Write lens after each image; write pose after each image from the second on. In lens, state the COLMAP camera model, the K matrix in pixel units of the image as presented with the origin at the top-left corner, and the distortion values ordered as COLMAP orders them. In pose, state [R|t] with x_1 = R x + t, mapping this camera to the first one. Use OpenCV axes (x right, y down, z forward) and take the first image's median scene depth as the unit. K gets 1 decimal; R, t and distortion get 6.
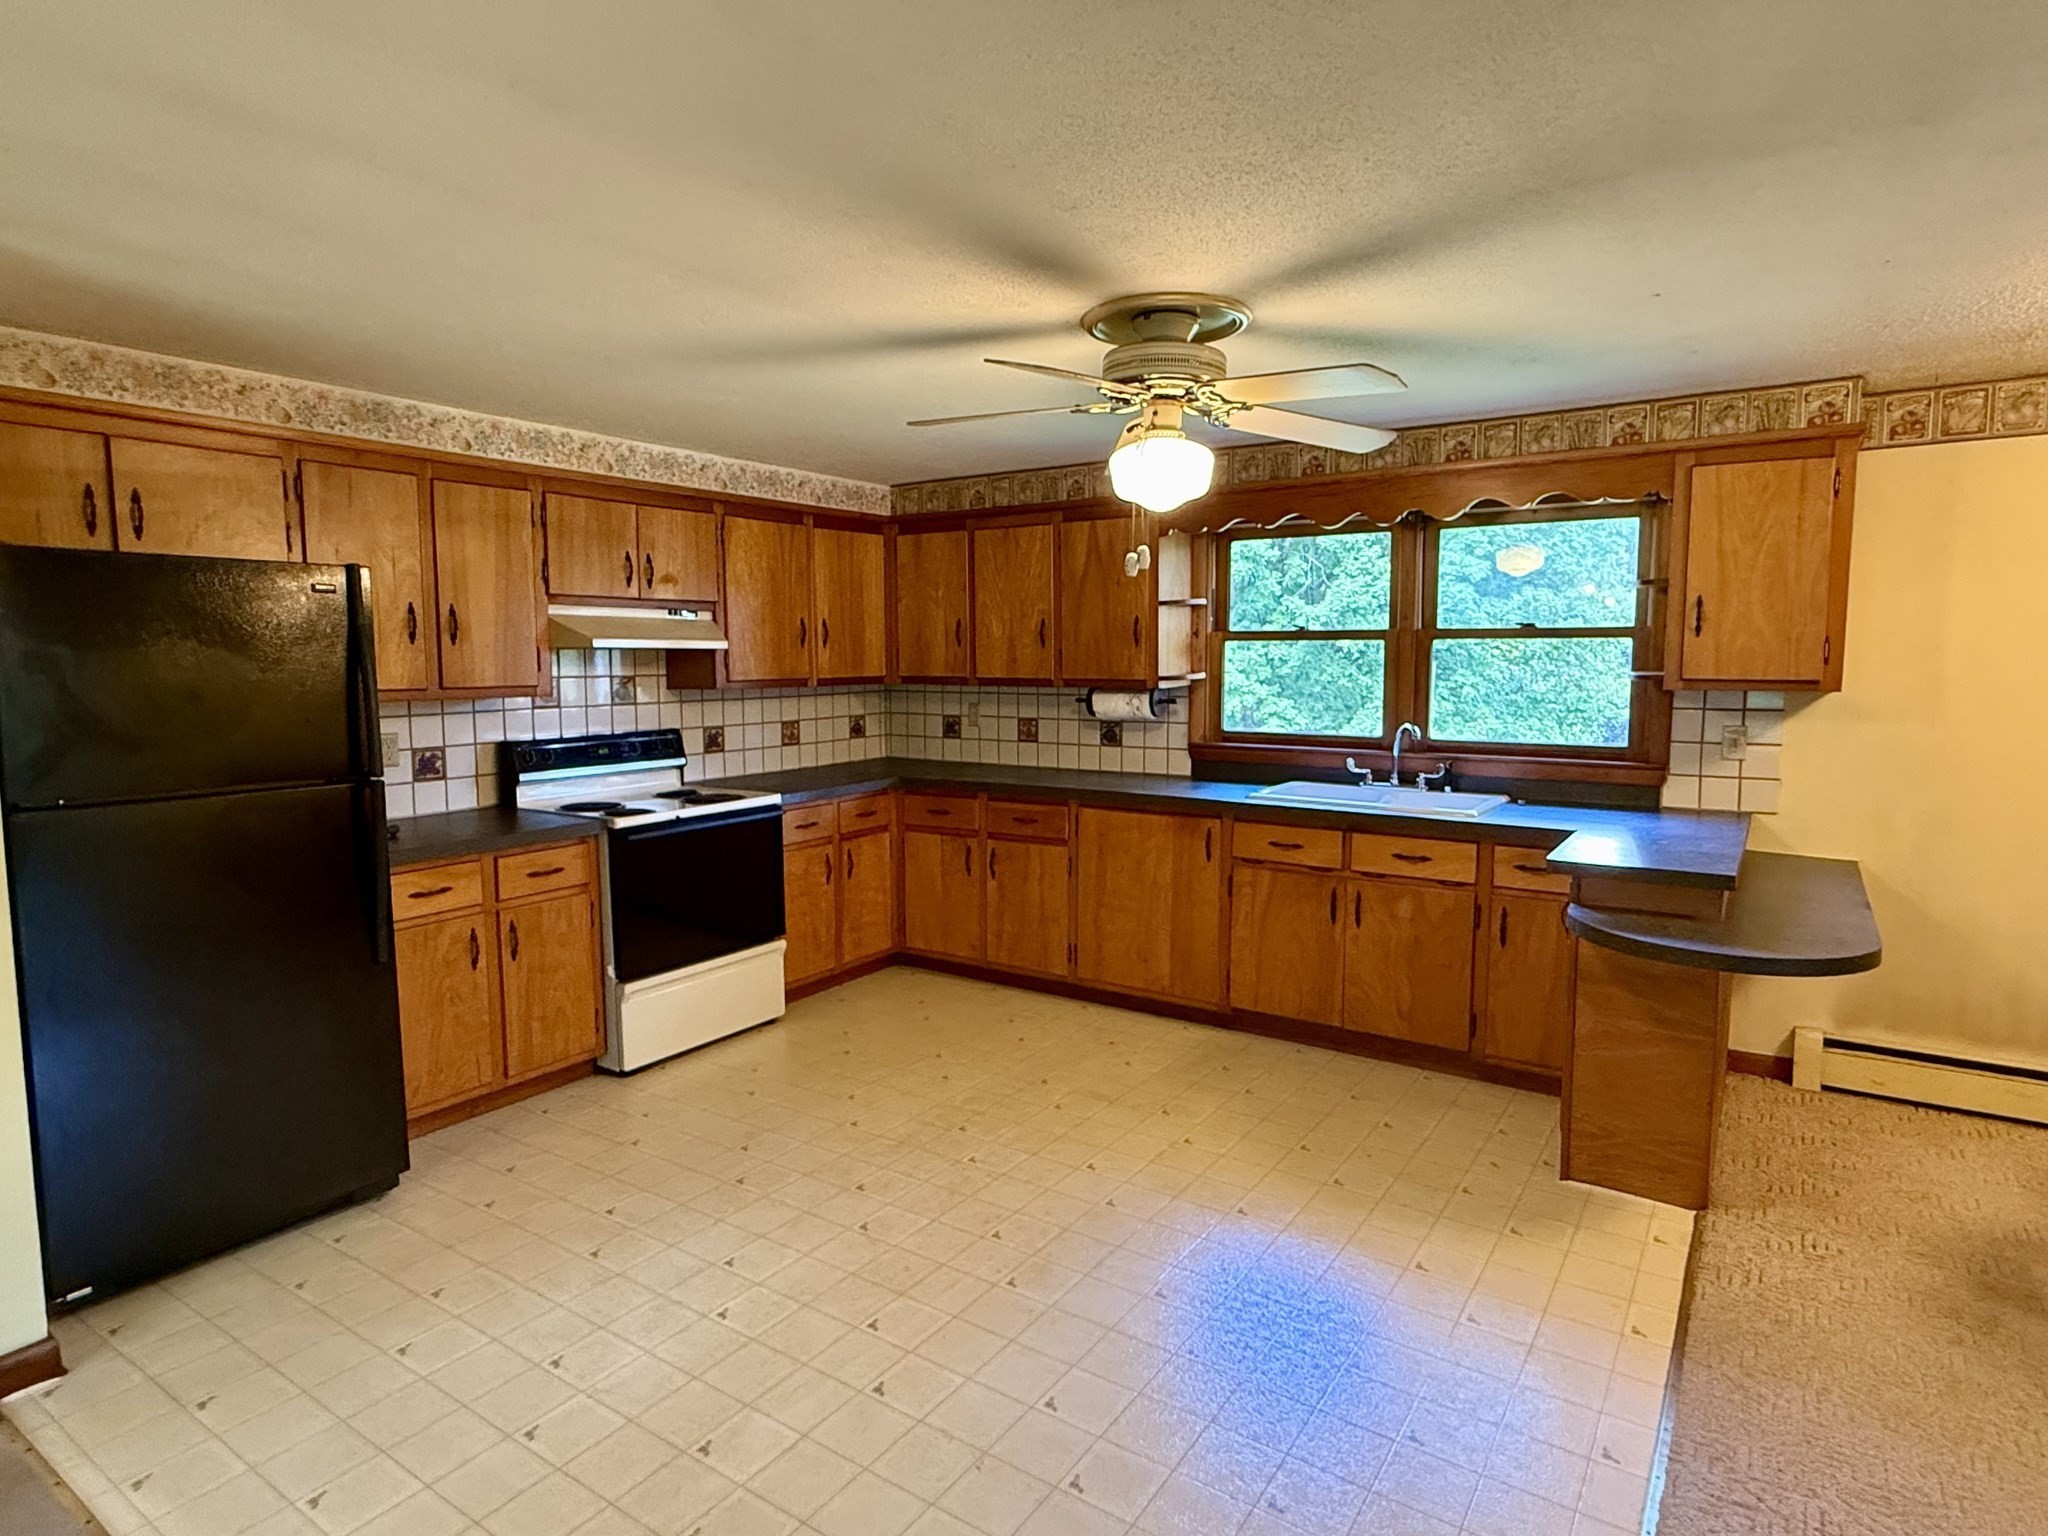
lens RADIAL K [[1126.9, 0, 1023.4], [0, 1126.9, 767.4], [0, 0, 1]] dist [-0.003882, 0.001275]
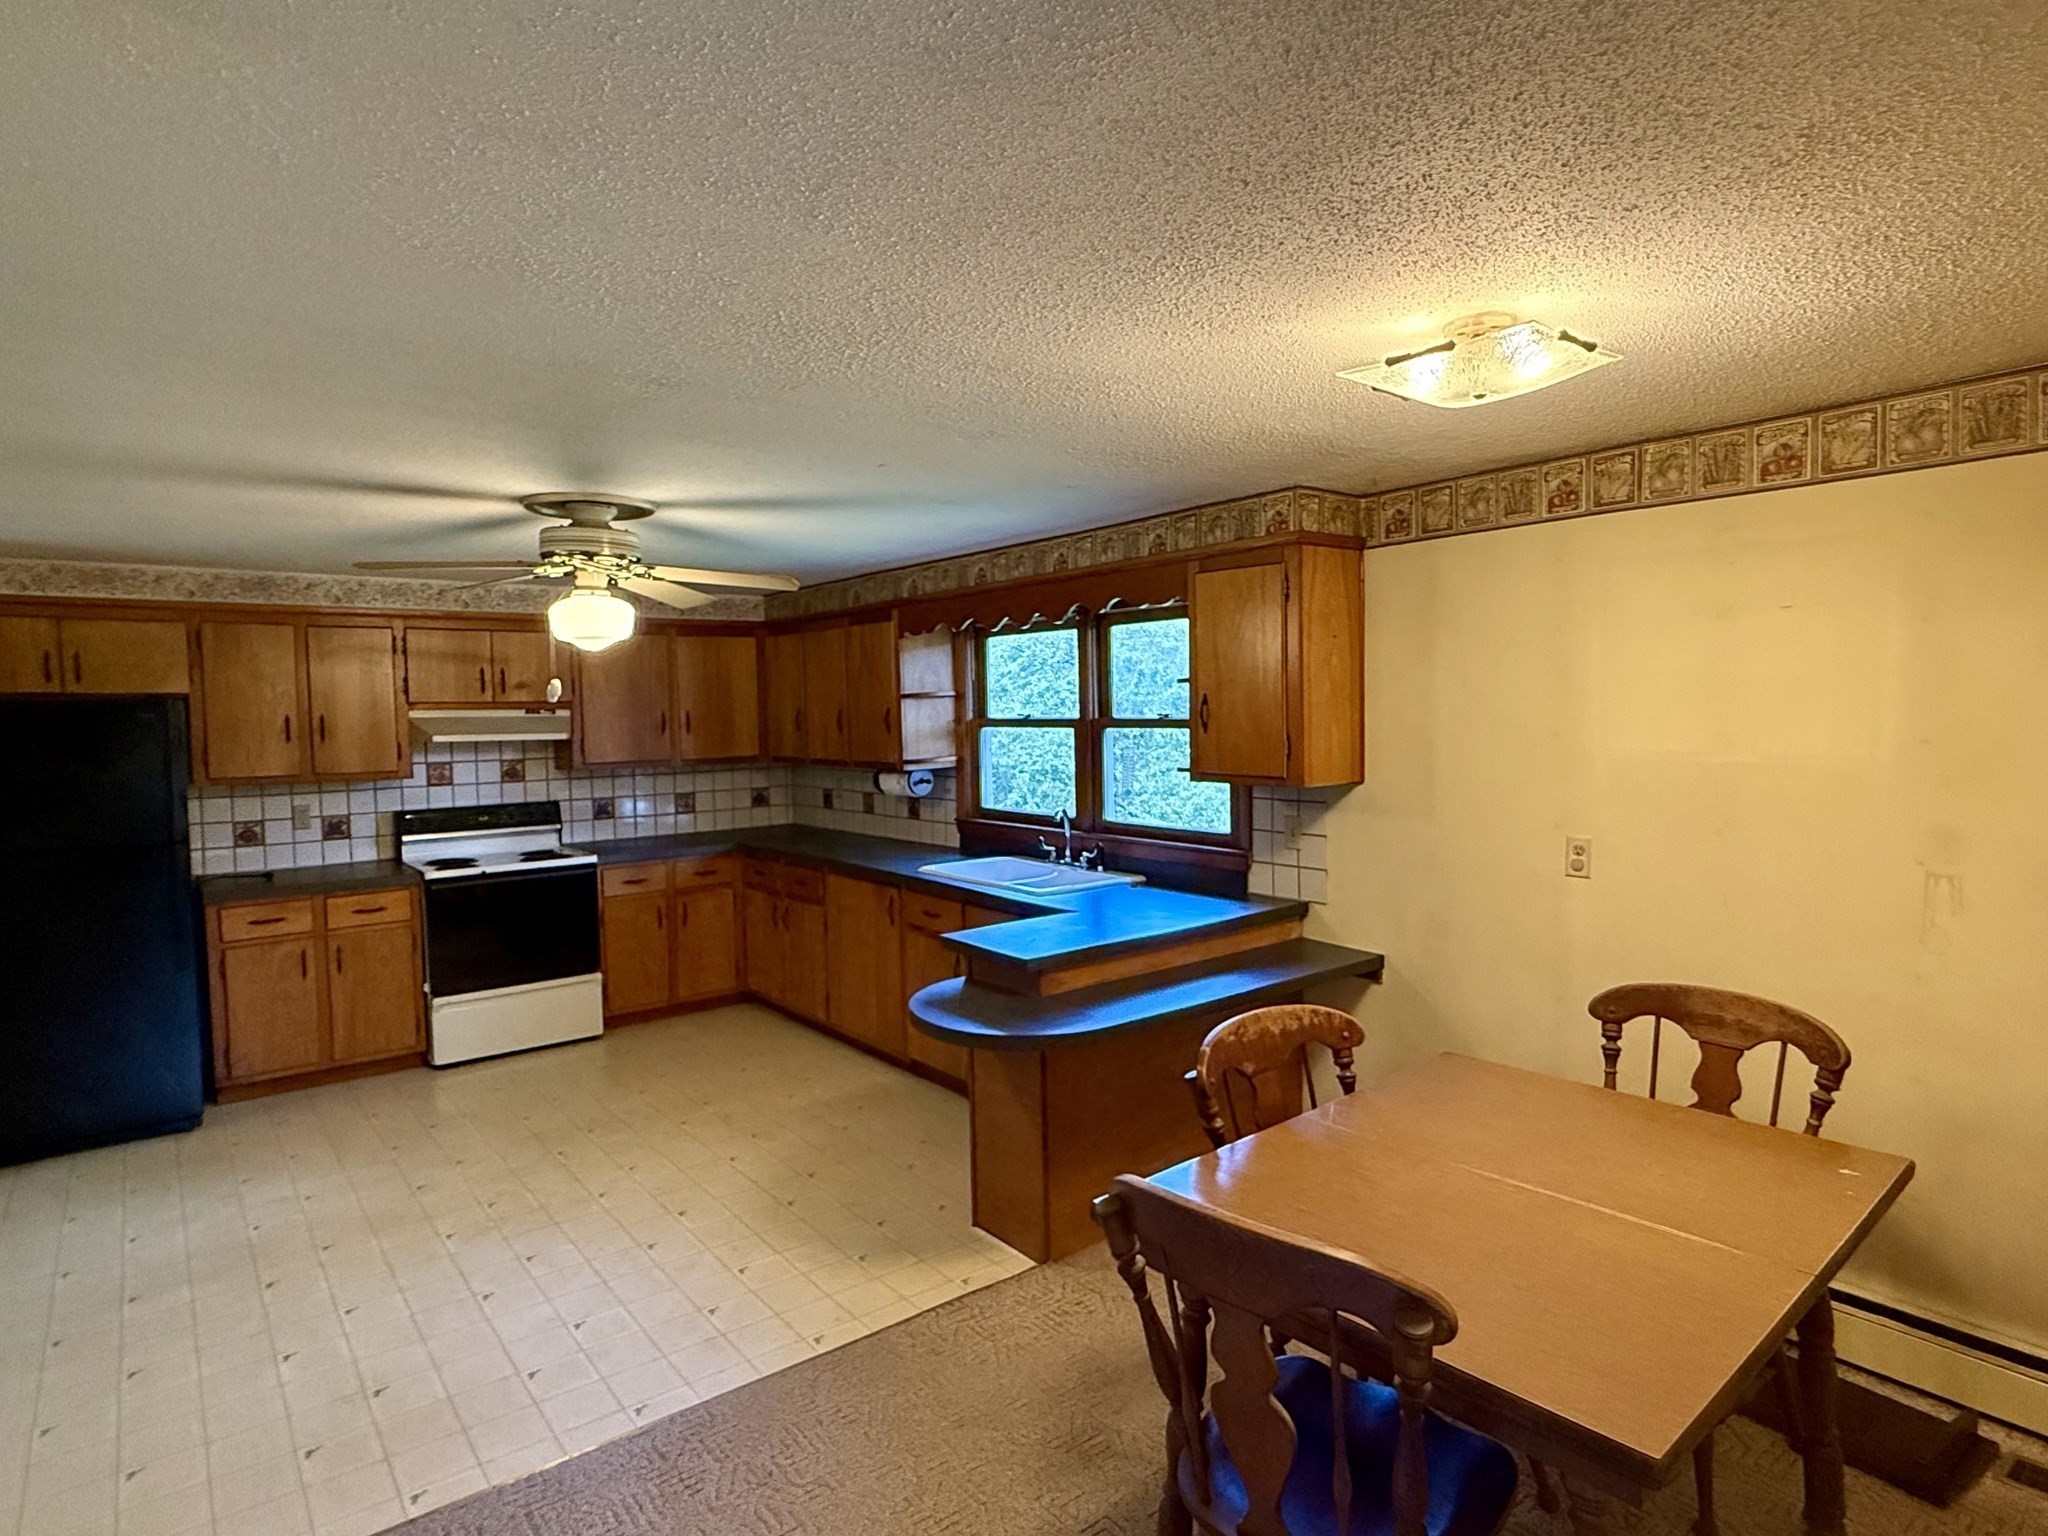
lens RADIAL K [[1126.9, 0, 1017.5], [0, 1126.9, 773.8], [0, 0, 1]] dist [-0.003882, 0.001275]
pose [[0.951667, 0.004816, -0.307095, 0.695110], [-0.016829, 0.999193, -0.036483, -0.033173], [0.306671, 0.039888, 0.950979, -0.052811]]
